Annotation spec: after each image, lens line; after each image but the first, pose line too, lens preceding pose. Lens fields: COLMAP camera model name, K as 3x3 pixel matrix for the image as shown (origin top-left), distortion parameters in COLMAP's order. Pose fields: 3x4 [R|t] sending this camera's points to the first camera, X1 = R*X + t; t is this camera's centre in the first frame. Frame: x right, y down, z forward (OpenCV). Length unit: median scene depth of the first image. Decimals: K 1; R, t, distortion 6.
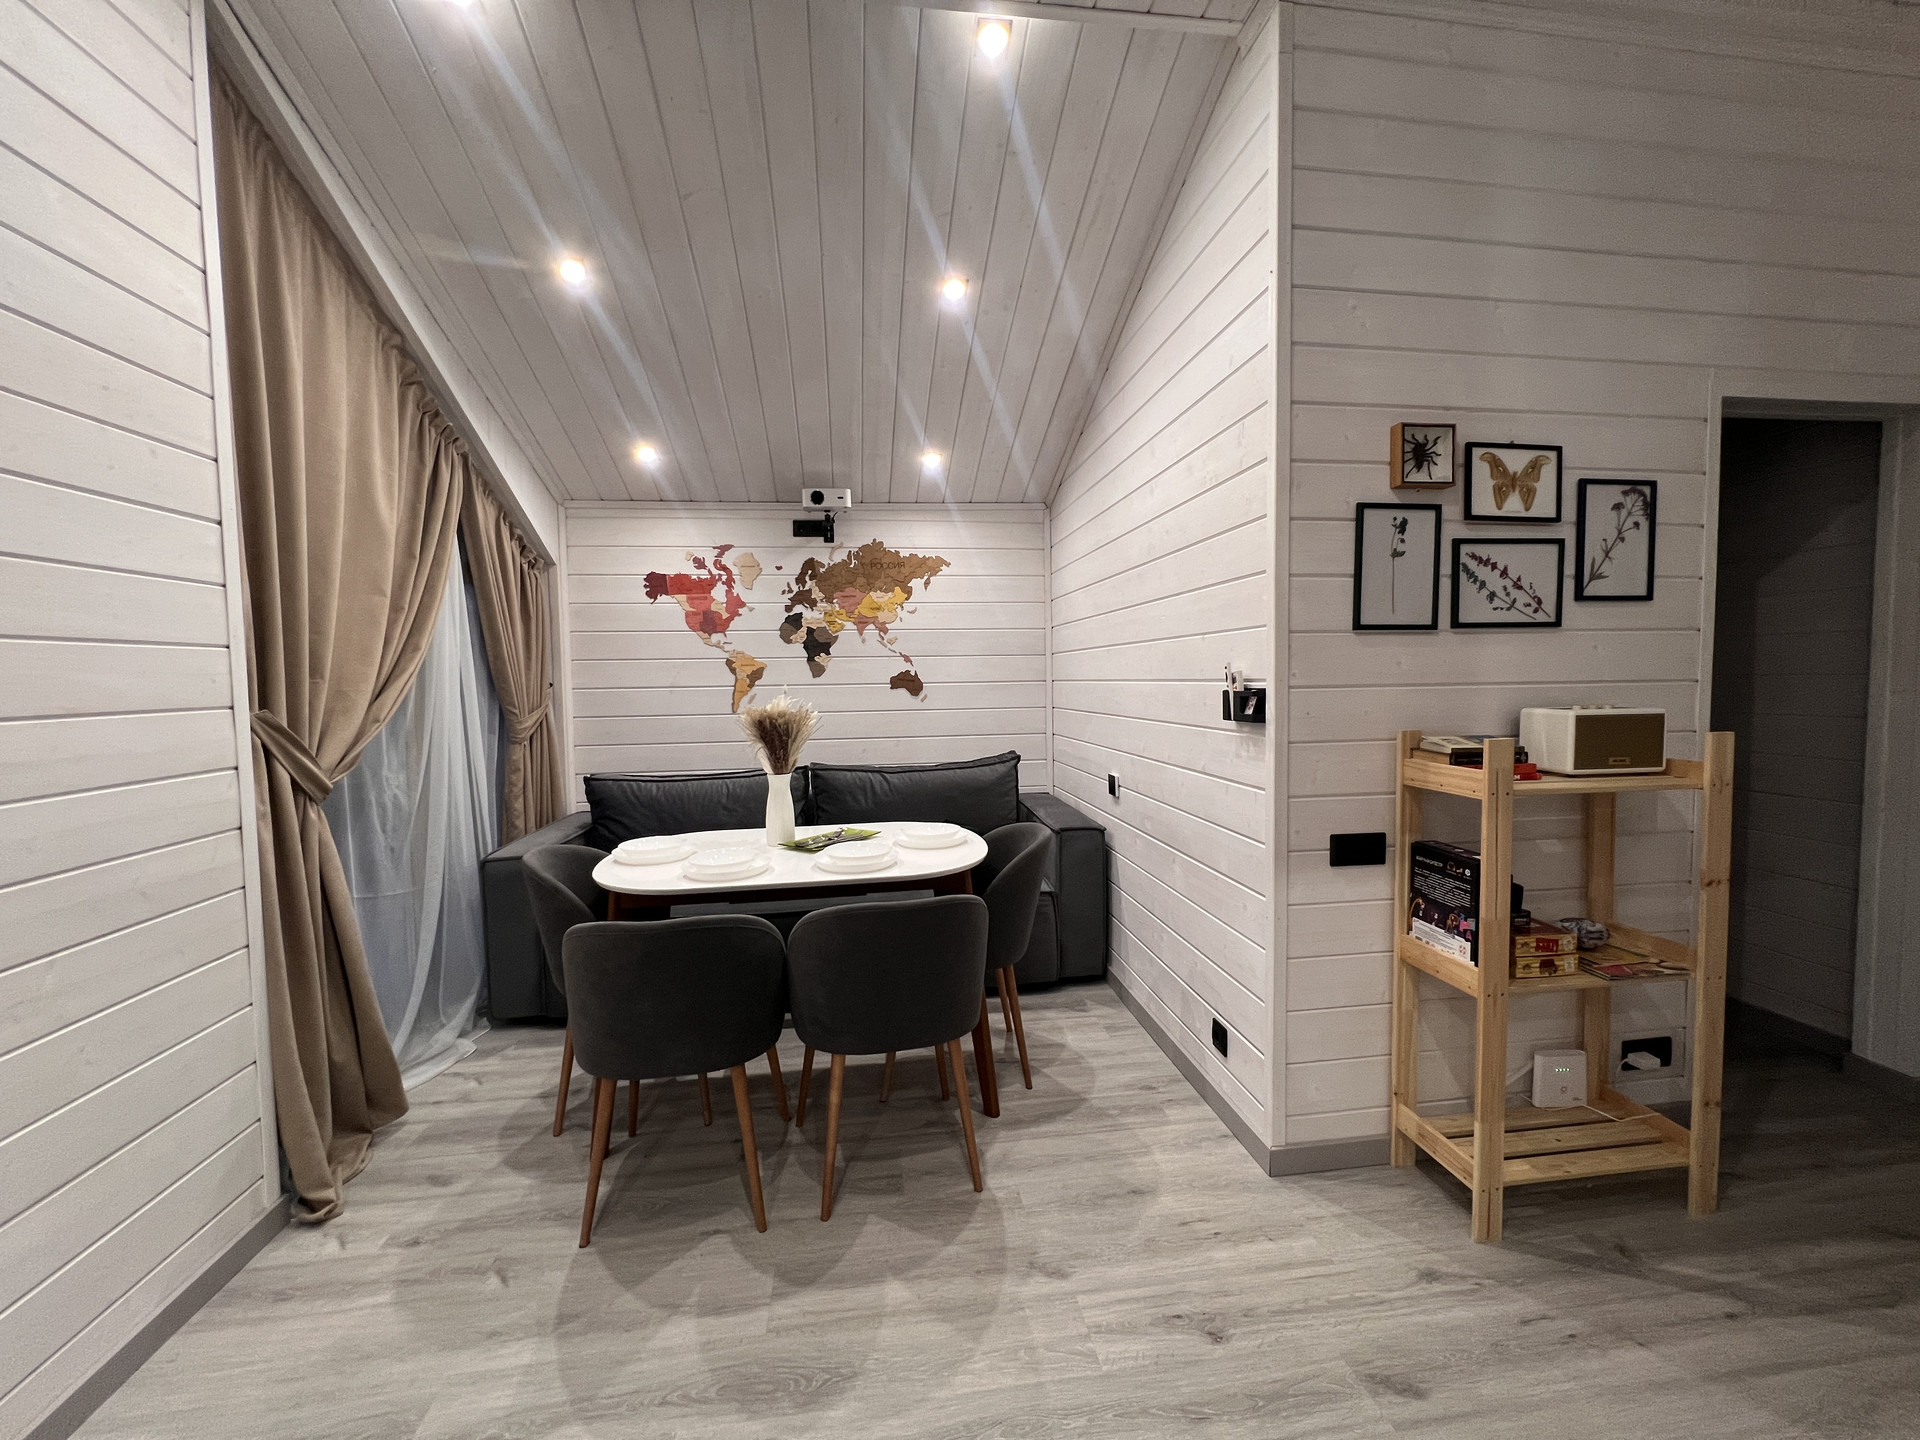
lens RADIAL K [[765.7, 0, 958.4], [0, 765.7, 718.3], [0, 0, 1]] dist [-0.001236, 0.000542]
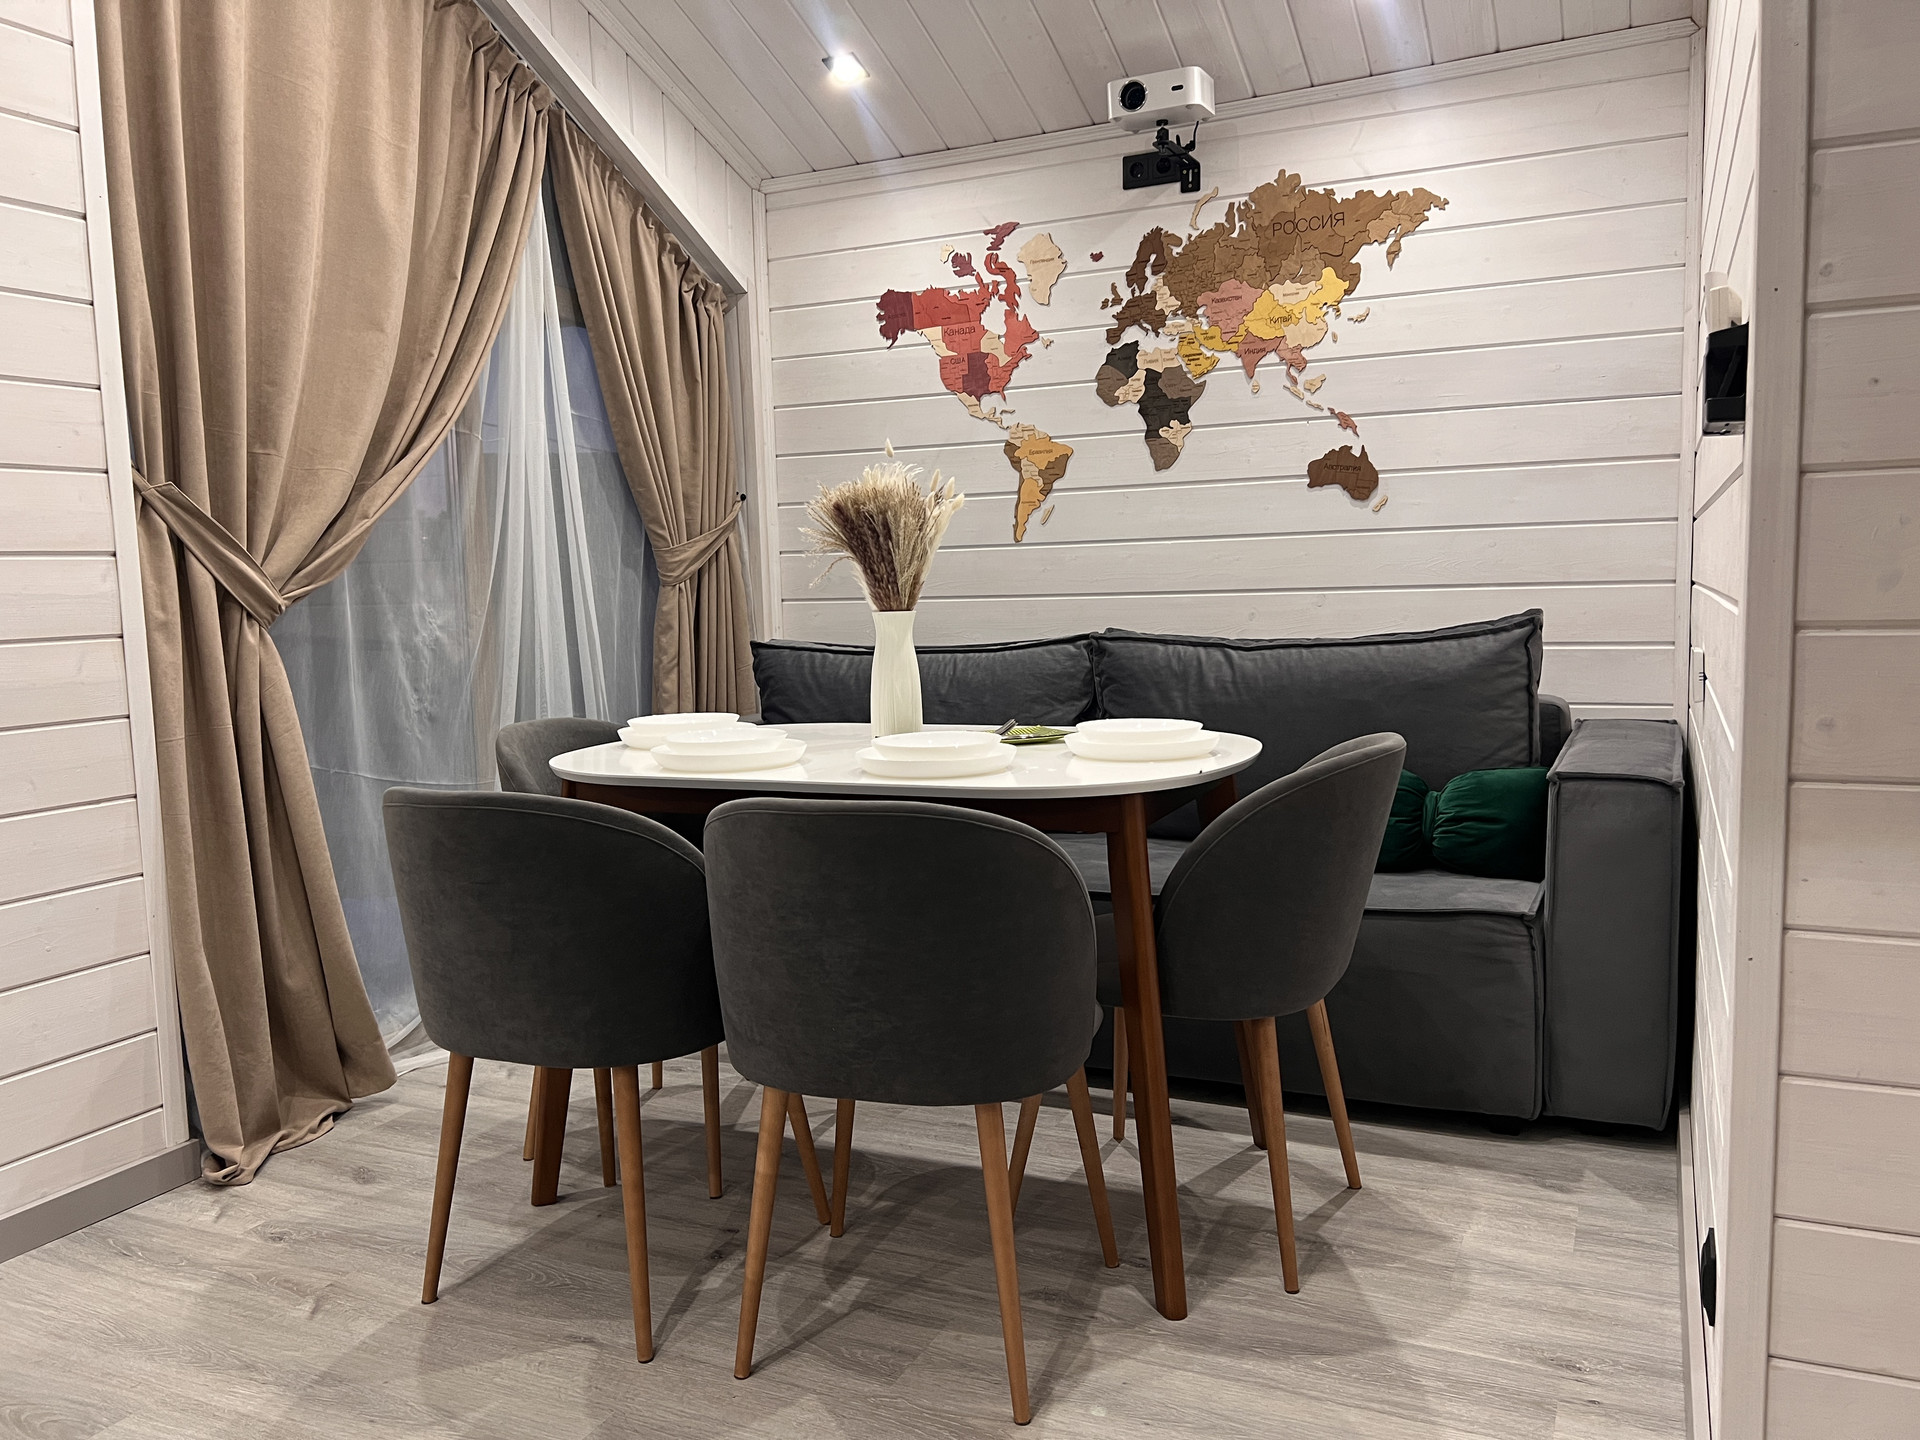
lens RADIAL K [[1444.5, 0, 956.6], [0, 1444.5, 731.1], [0, 0, 1]] dist [0.053505, -0.058373]
pose [[0.844312, 0.052820, -0.533243, 0.318119], [-0.015753, 0.997146, 0.073829, 0.073476], [0.535621, -0.053935, 0.842734, 0.147381]]
